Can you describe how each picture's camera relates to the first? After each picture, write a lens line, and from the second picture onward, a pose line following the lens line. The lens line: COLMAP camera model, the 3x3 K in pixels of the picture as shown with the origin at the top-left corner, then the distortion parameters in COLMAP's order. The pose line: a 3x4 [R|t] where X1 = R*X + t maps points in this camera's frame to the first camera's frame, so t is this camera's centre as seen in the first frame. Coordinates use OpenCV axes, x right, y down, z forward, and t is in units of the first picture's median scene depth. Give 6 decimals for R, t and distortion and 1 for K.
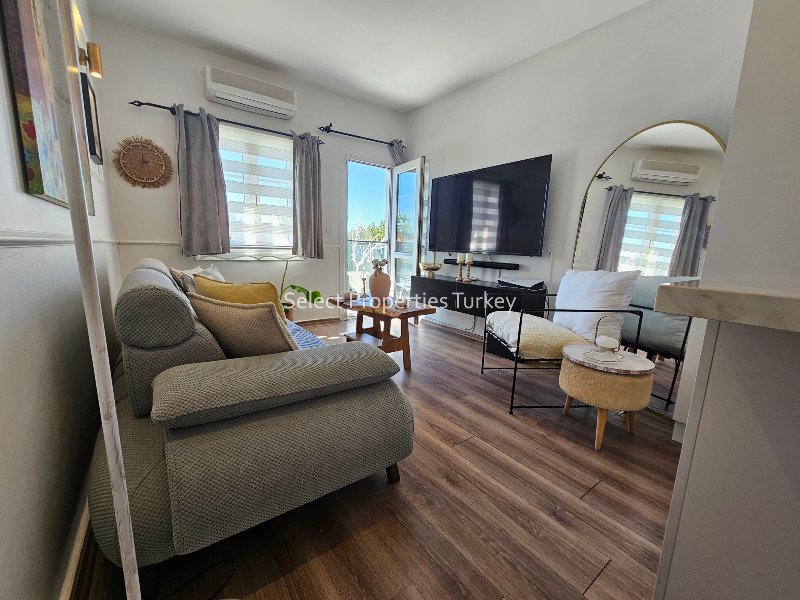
lens RADIAL K [[326.8, 0, 402.4], [0, 326.8, 300.0], [0, 0, 1]] dist [0.008723, -0.001458]
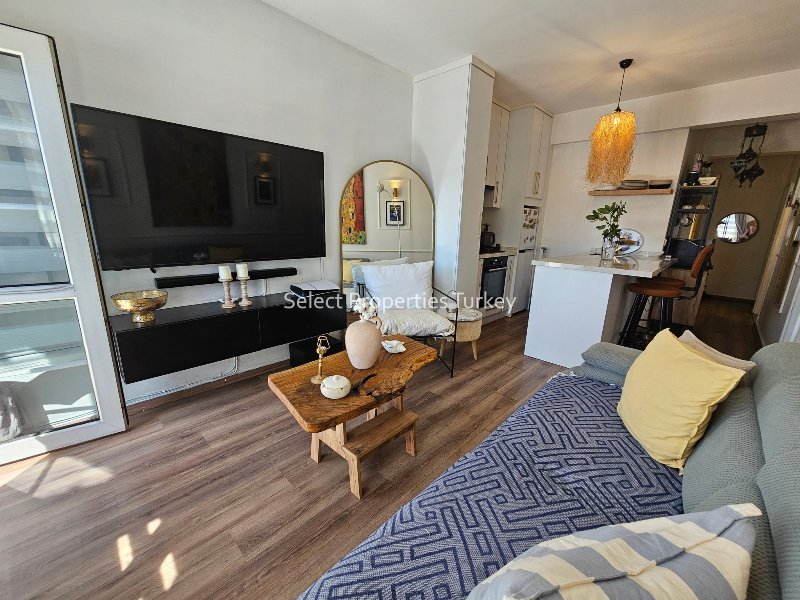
lens RADIAL K [[326.8, 0, 399.7], [0, 326.8, 302.9], [0, 0, 1]] dist [0.008723, -0.001458]
pose [[-0.160198, -0.270104, 0.949410, -0.685015], [0.122477, 0.948961, 0.290643, -0.301315], [-0.979457, 0.162841, -0.118940, 1.062289]]
